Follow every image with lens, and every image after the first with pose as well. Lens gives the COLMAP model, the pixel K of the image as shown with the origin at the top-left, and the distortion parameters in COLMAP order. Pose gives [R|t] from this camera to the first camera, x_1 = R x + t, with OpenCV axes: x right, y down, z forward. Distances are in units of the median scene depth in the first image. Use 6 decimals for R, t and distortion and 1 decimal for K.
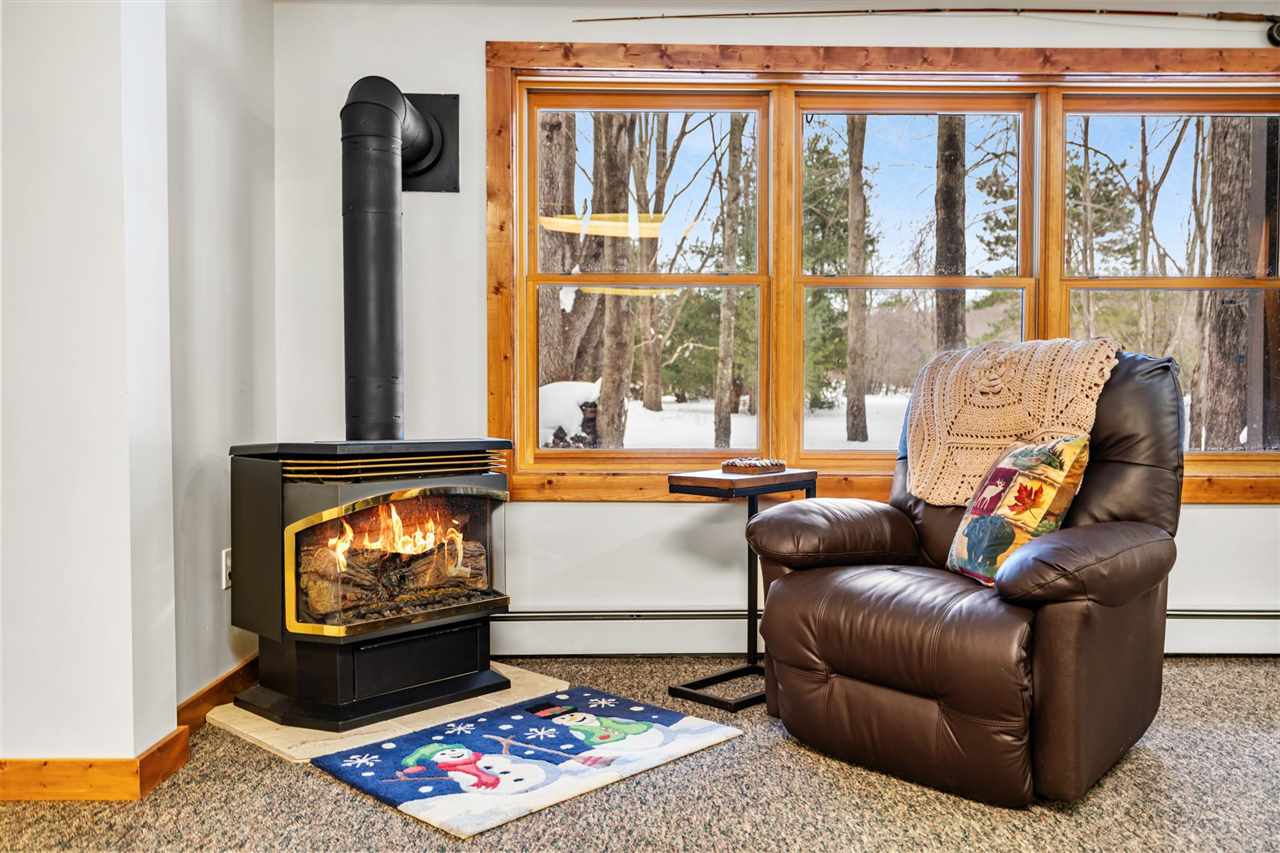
lens RADIAL K [[1023.5, 0, 649.4], [0, 1023.5, 437.0], [0, 0, 1]] dist [0.010708, 0.005999]
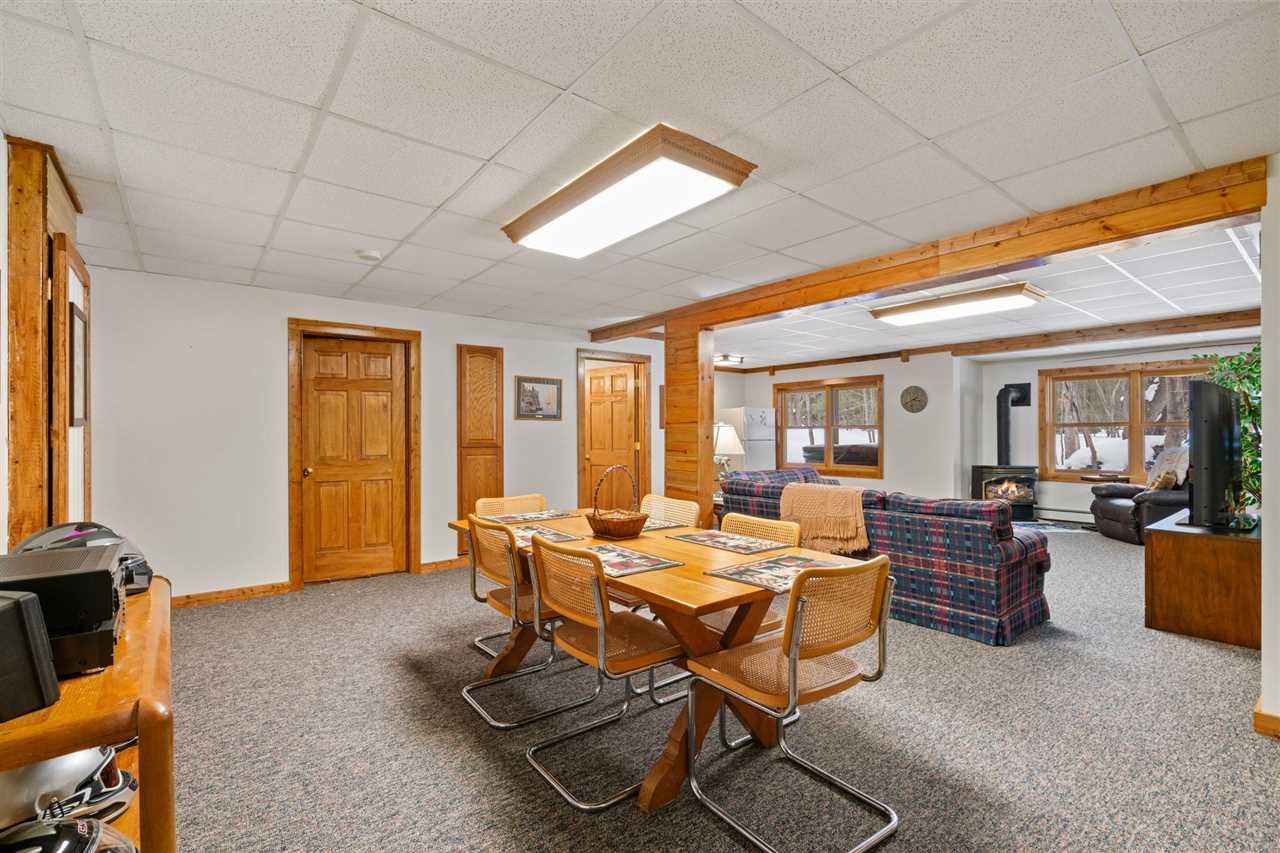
lens RADIAL K [[577.4, 0, 646.3], [0, 577.4, 429.8], [0, 0, 1]] dist [-0.003830, 0.001806]
pose [[0.618005, -0.008608, -0.786127, 0.898657], [-0.019305, 0.999472, -0.026120, -0.065402], [0.785937, 0.031318, 0.617513, -2.175304]]
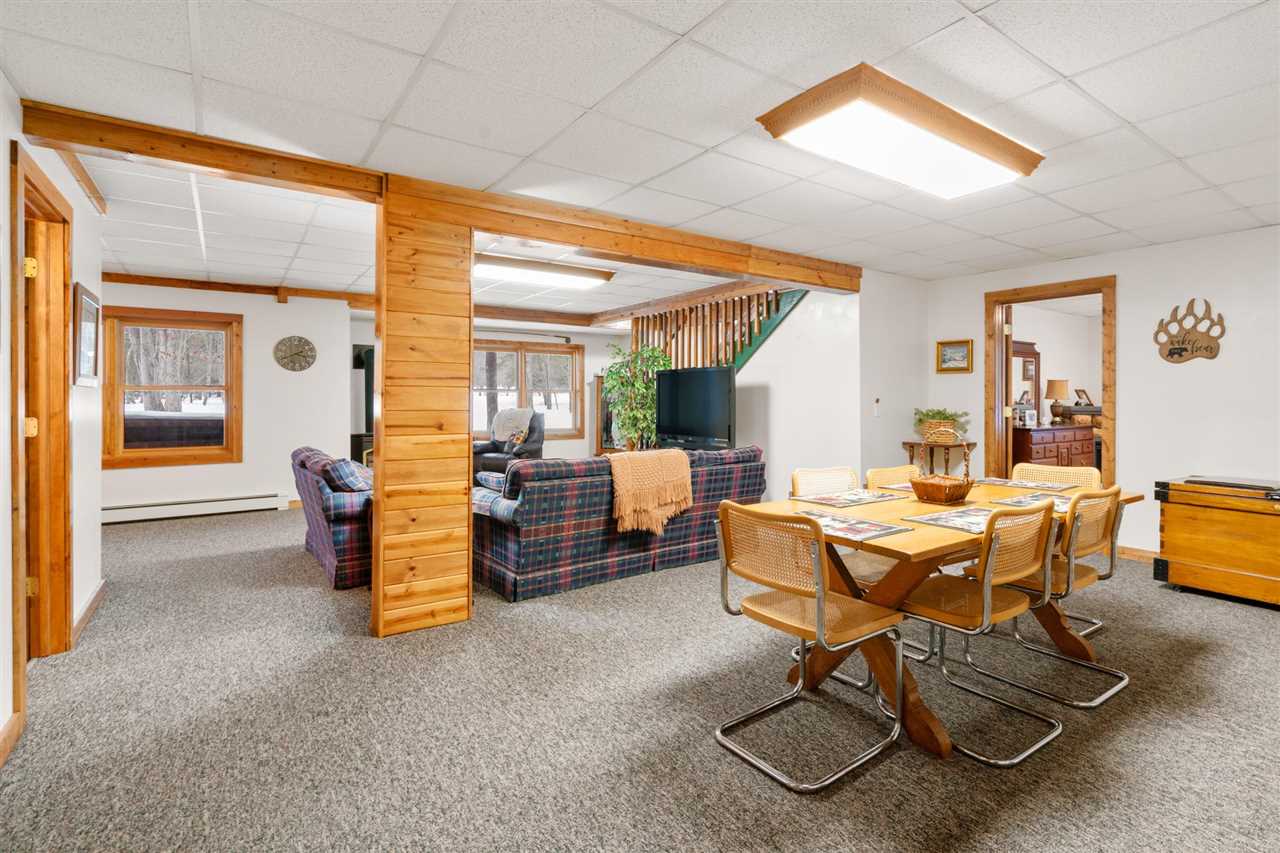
lens RADIAL K [[624.3, 0, 696.4], [0, 624.3, 408.0], [0, 0, 1]] dist [-0.002337, -0.000238]
pose [[0.802657, -0.011804, 0.596324, -0.829437], [0.017817, 0.999832, -0.004192, -0.073468], [-0.596175, 0.013989, 0.802733, -2.187478]]
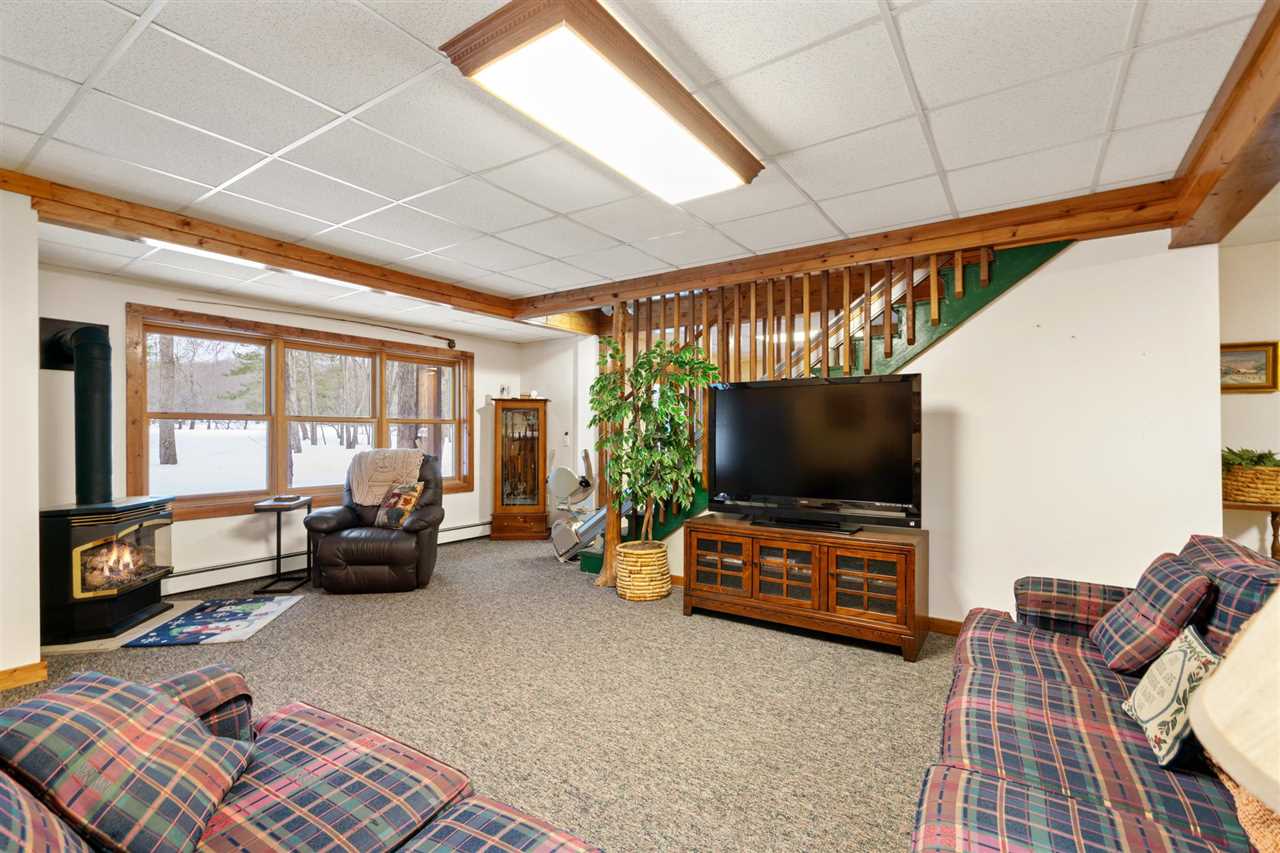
lens RADIAL K [[577.4, 0, 644.3], [0, 577.4, 430.1], [0, 0, 1]] dist [-0.003830, 0.001806]
pose [[0.576749, 0.001322, 0.816921, -0.645716], [0.021896, 0.999614, -0.017076, -0.111020], [-0.816628, 0.027736, 0.576497, -0.650593]]
